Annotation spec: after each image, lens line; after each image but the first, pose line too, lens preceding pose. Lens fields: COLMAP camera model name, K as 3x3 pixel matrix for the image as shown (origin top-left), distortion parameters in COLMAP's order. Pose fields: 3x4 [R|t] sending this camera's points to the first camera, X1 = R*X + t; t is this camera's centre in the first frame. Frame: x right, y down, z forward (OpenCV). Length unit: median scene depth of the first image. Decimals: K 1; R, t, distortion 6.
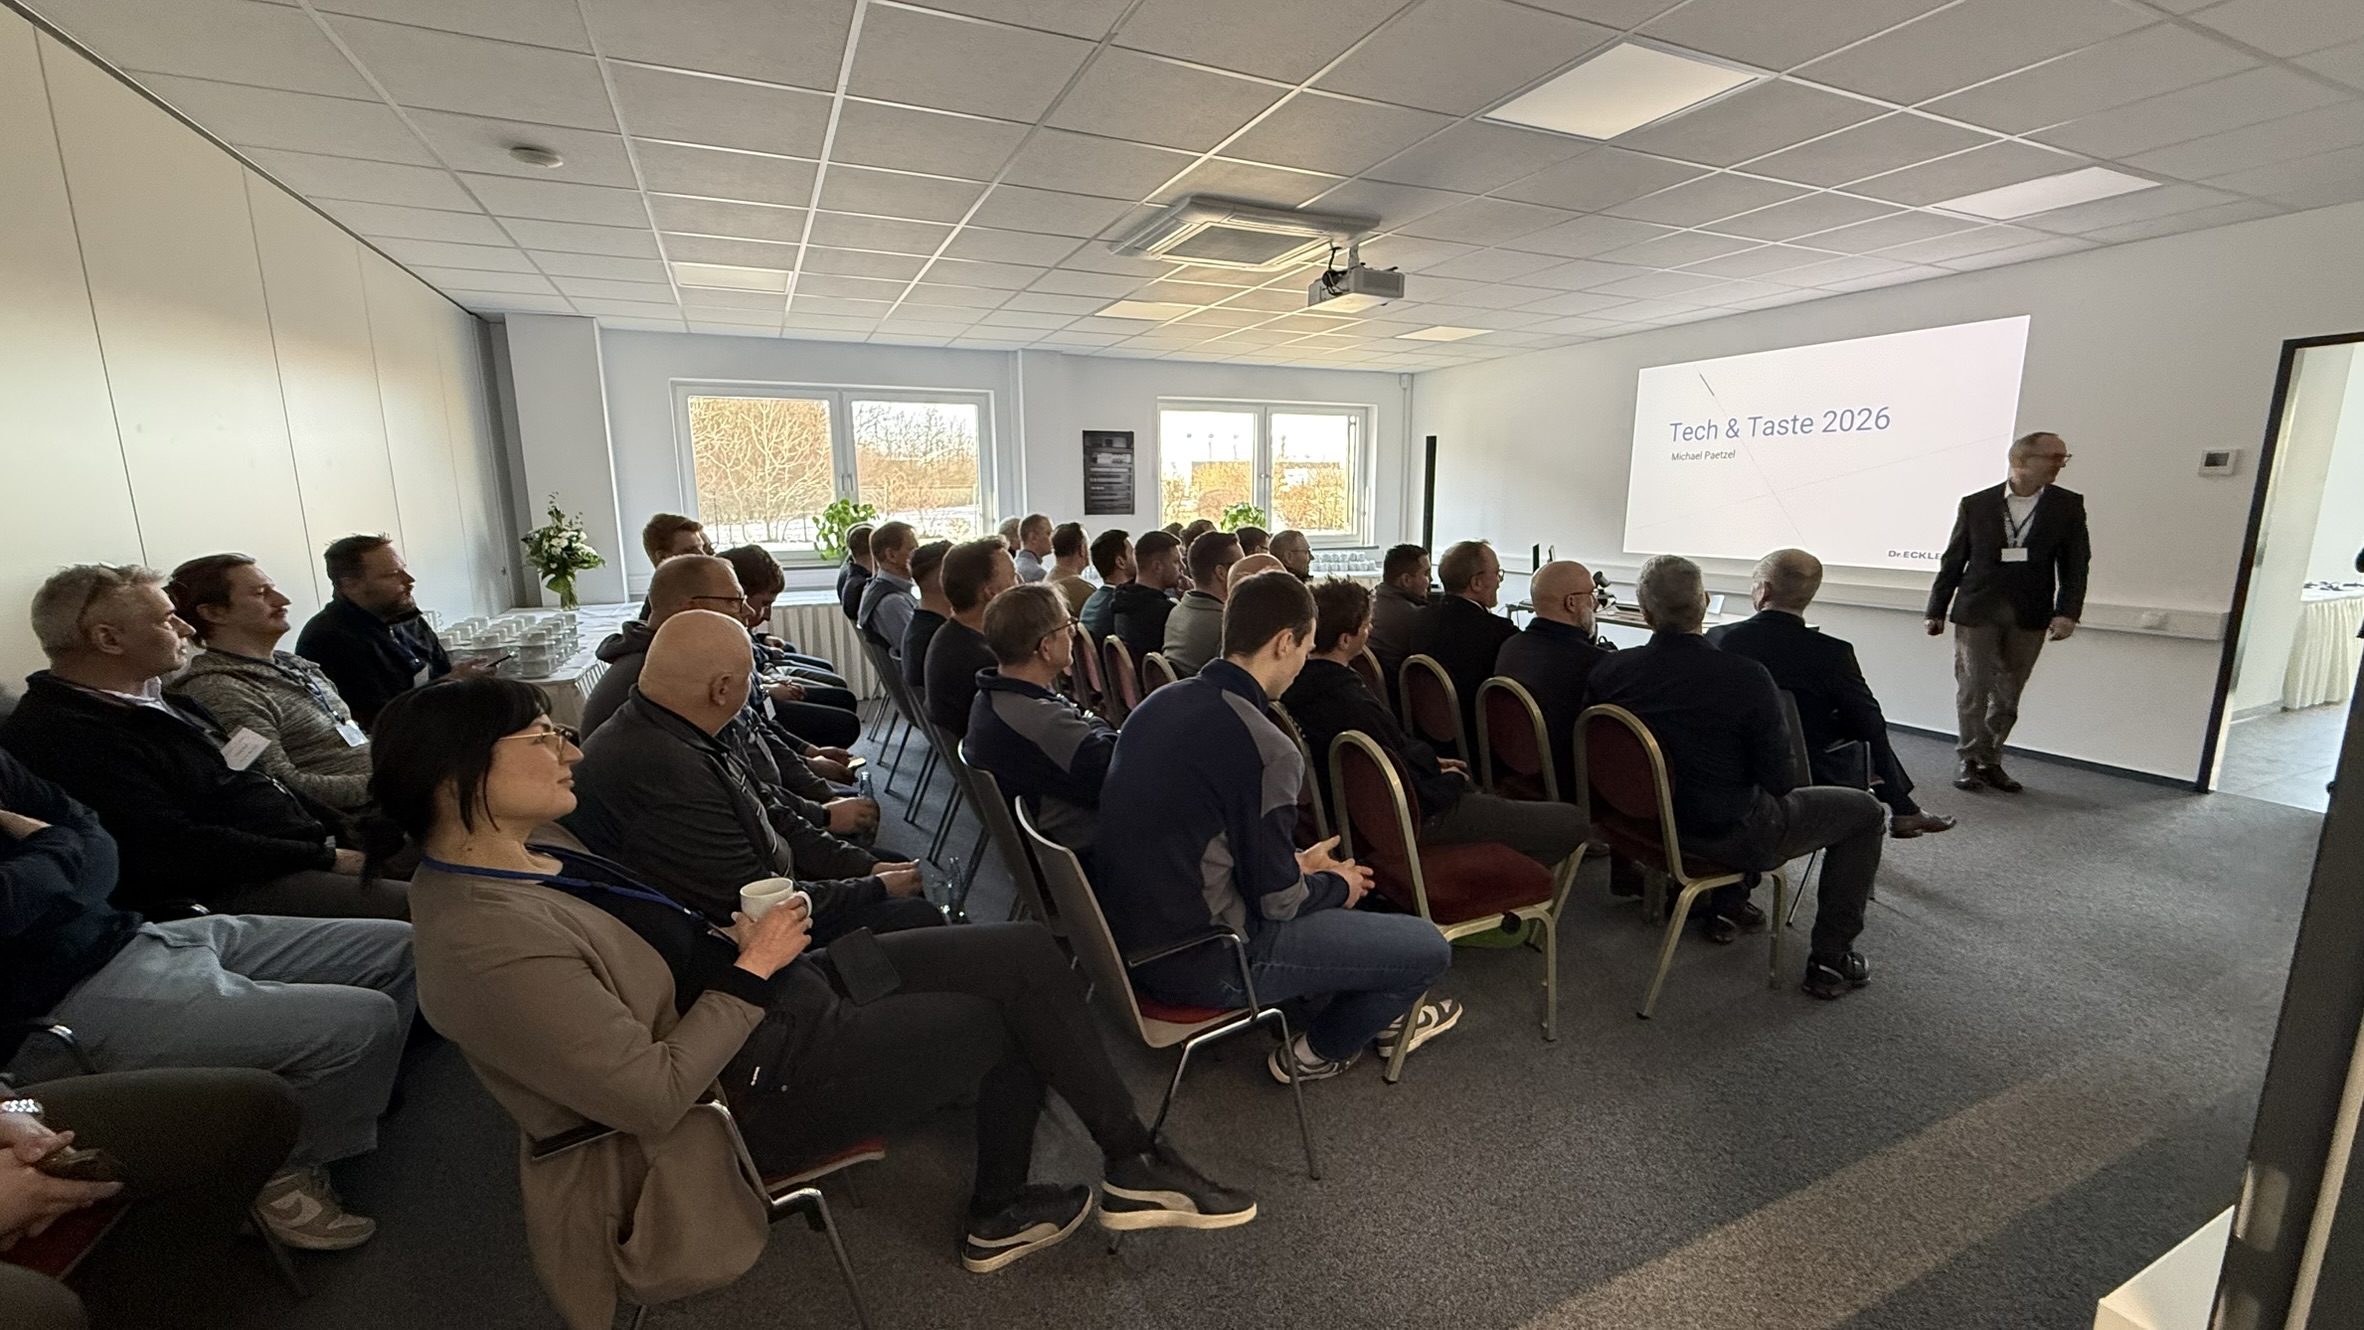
lens RADIAL K [[927.5, 0, 1170.8], [0, 927.5, 663.2], [0, 0, 1]] dist [-0.002507, 0.000658]
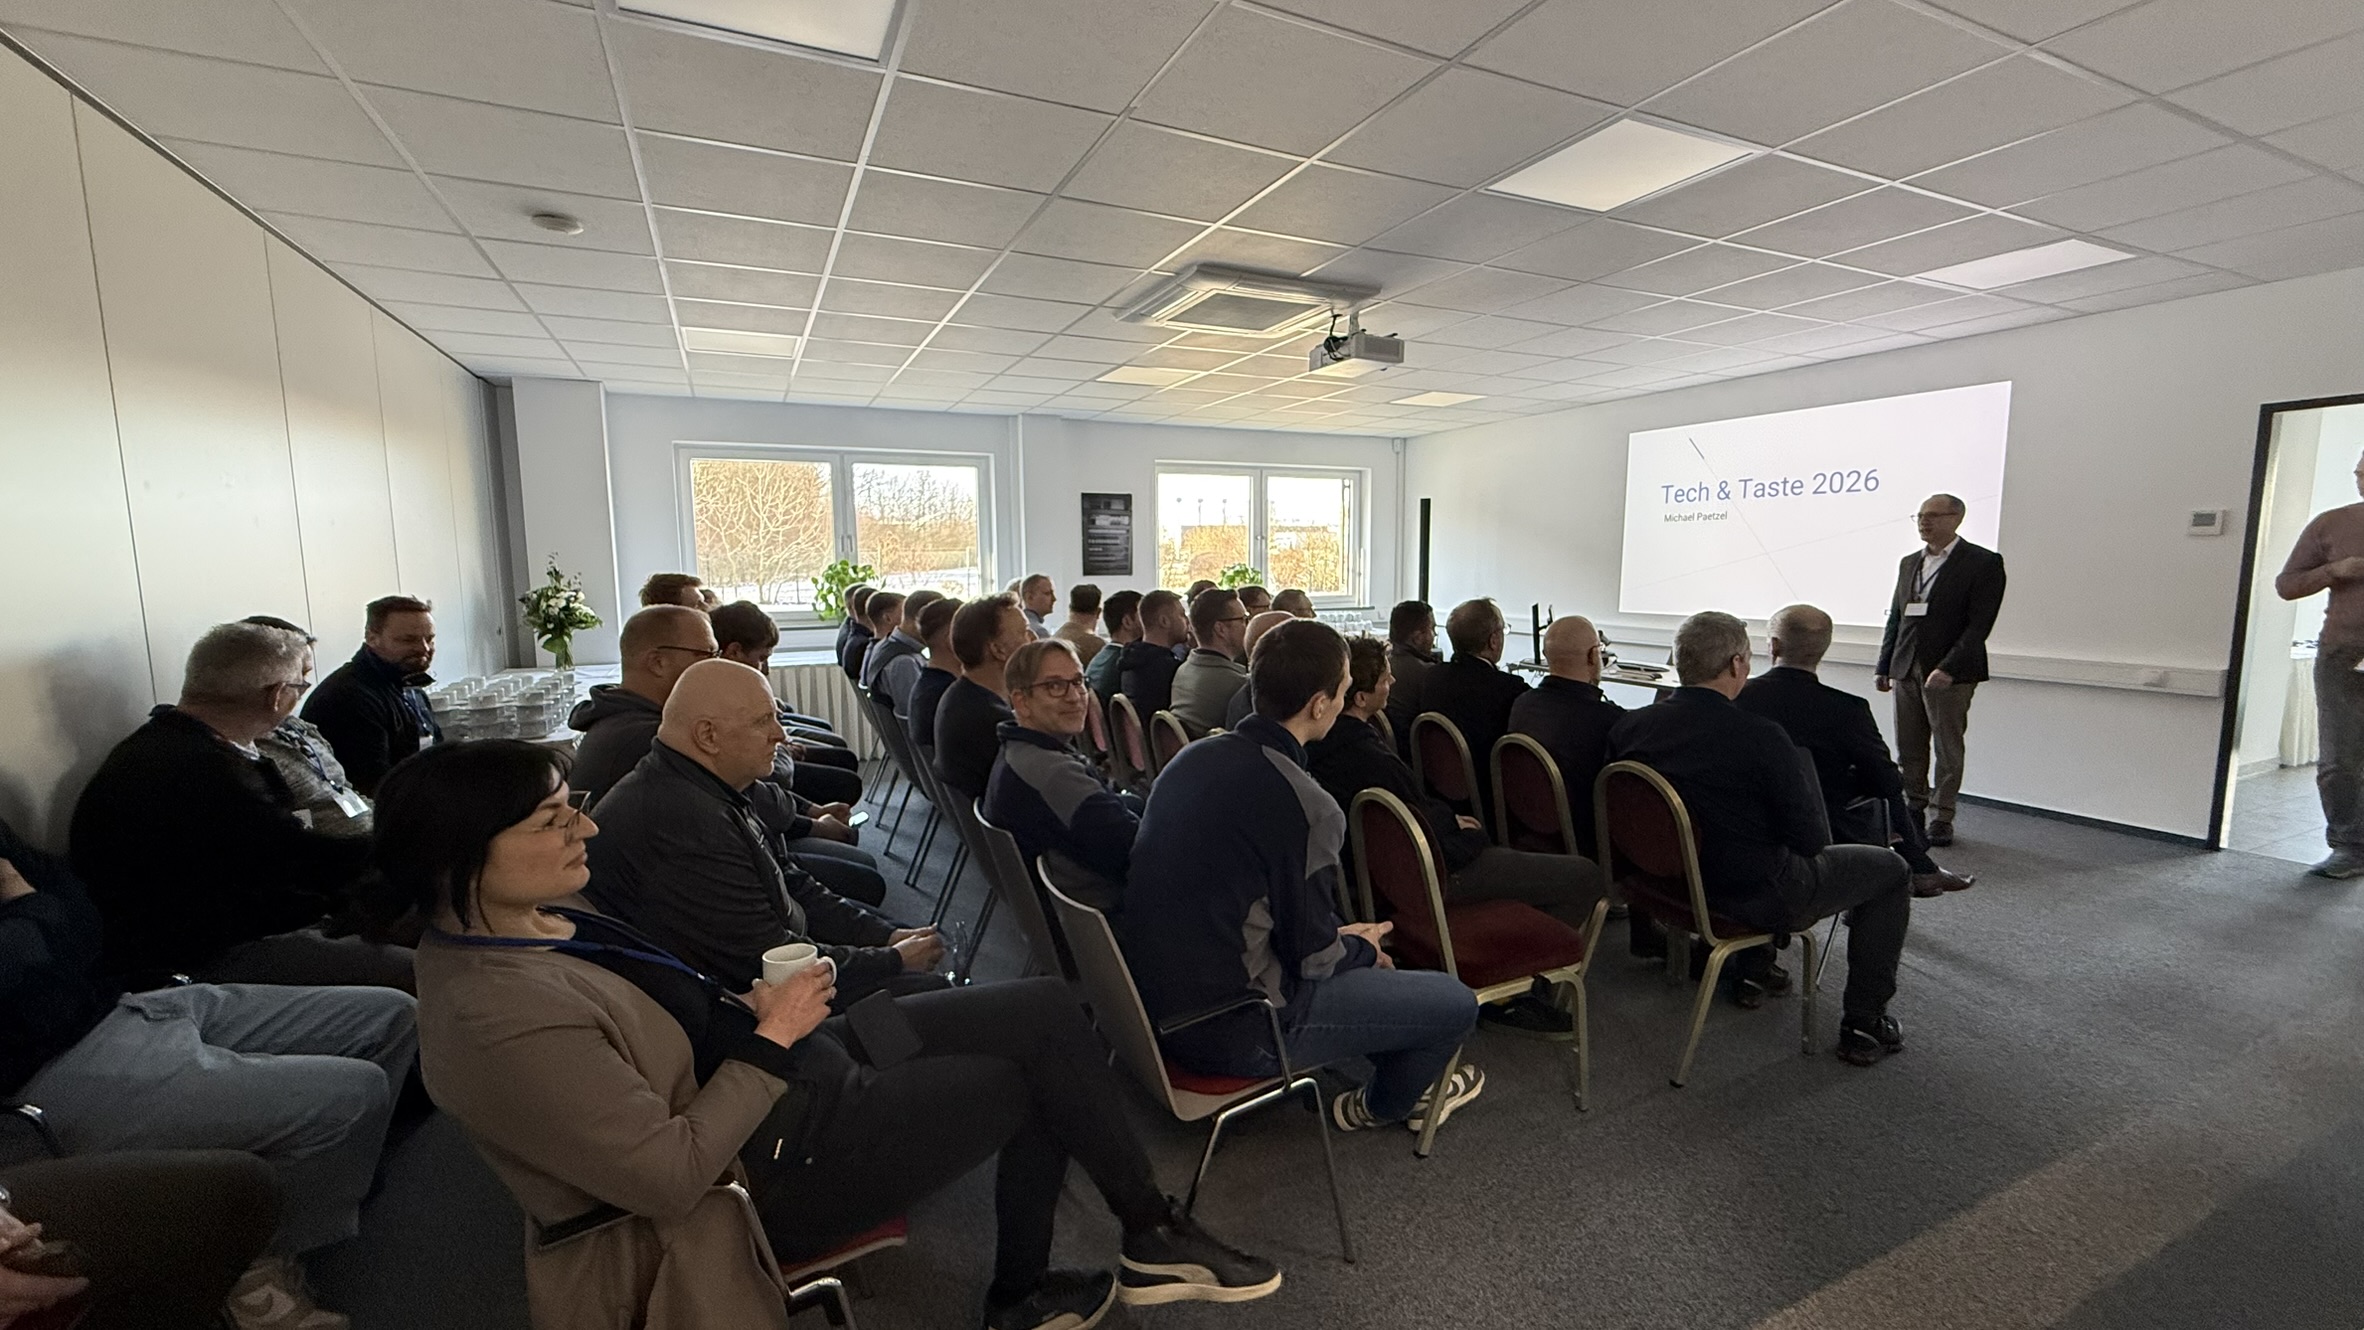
lens RADIAL K [[927.5, 0, 1170.6], [0, 927.5, 665.3], [0, 0, 1]] dist [-0.002507, 0.000658]
pose [[0.999940, -0.001349, 0.010873, -0.016856], [0.002046, 0.997925, -0.064348, 0.002978], [-0.010764, 0.064367, 0.997868, 0.006459]]
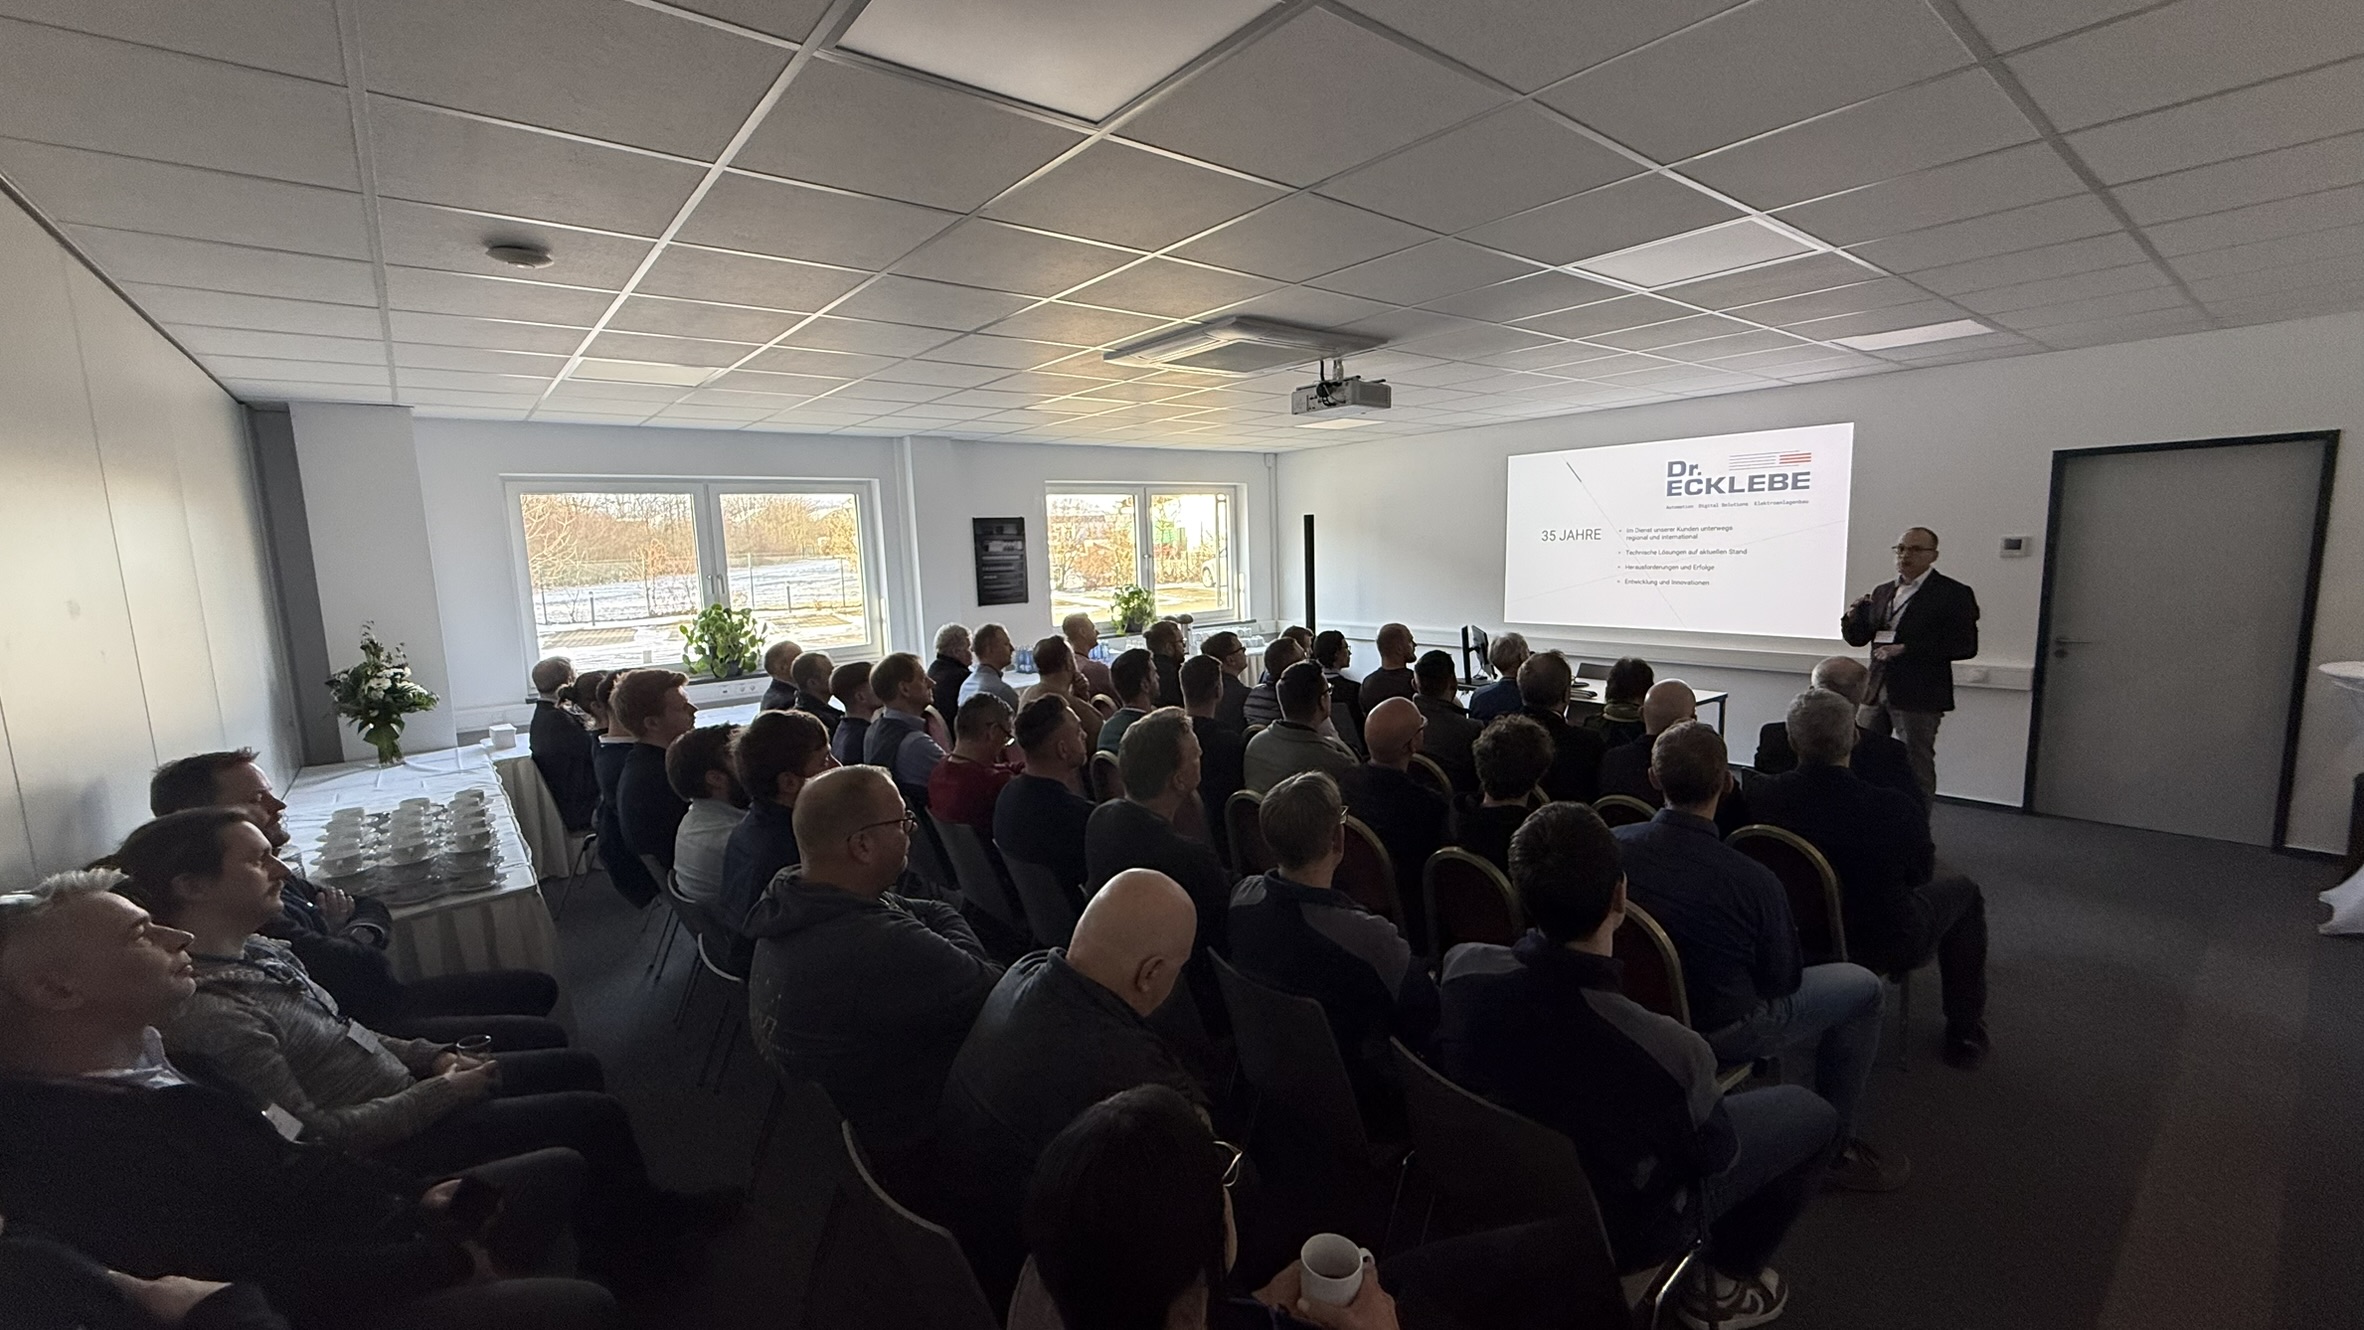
lens RADIAL K [[927.5, 0, 1170.2], [0, 927.5, 669.1], [0, 0, 1]] dist [-0.002507, 0.000658]
pose [[0.969251, -0.059859, 0.238681, -0.251869], [0.071506, 0.996620, -0.040436, -0.082740], [-0.235454, 0.056259, 0.970256, 0.076259]]
